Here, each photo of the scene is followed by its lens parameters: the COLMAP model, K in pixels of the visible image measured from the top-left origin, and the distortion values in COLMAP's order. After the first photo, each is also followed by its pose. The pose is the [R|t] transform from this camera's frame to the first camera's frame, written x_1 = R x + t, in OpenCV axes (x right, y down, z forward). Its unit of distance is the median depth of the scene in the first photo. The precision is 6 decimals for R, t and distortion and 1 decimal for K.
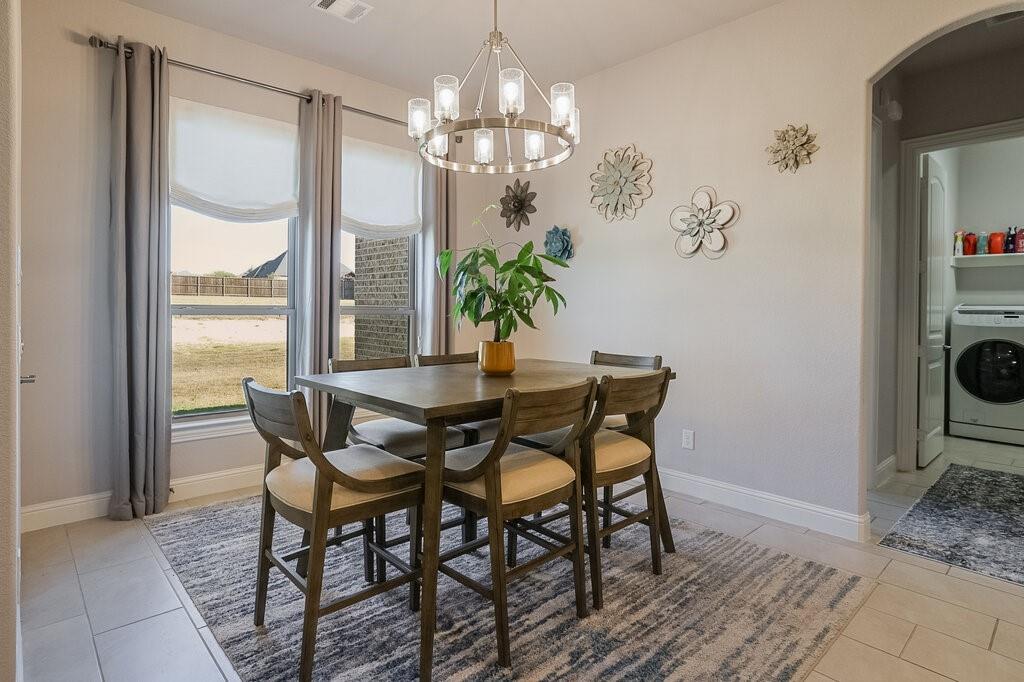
lens RADIAL K [[539.3, 0, 511.0], [0, 539.3, 312.9], [0, 0, 1]] dist [0.003506, 0.000957]
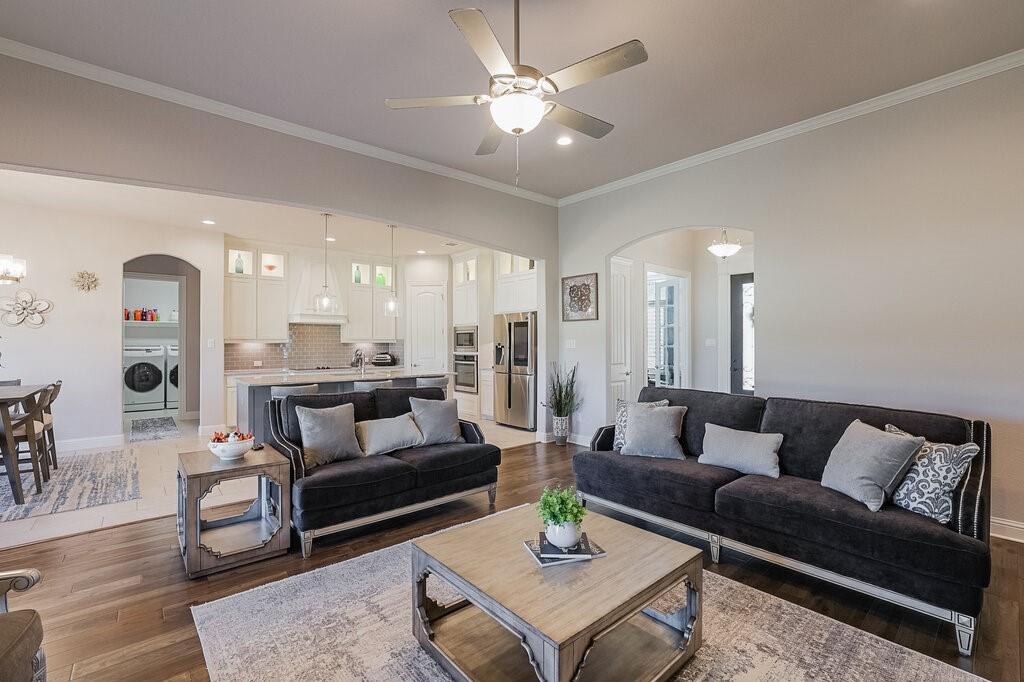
lens RADIAL K [[441.7, 0, 523.3], [0, 441.7, 334.8], [0, 0, 1]] dist [-0.052117, 0.014028]
pose [[0.017425, 0.007613, 0.999819, -0.733669], [0.007828, 0.999939, -0.007751, -0.034384], [-0.999818, 0.007962, 0.017365, -0.513435]]
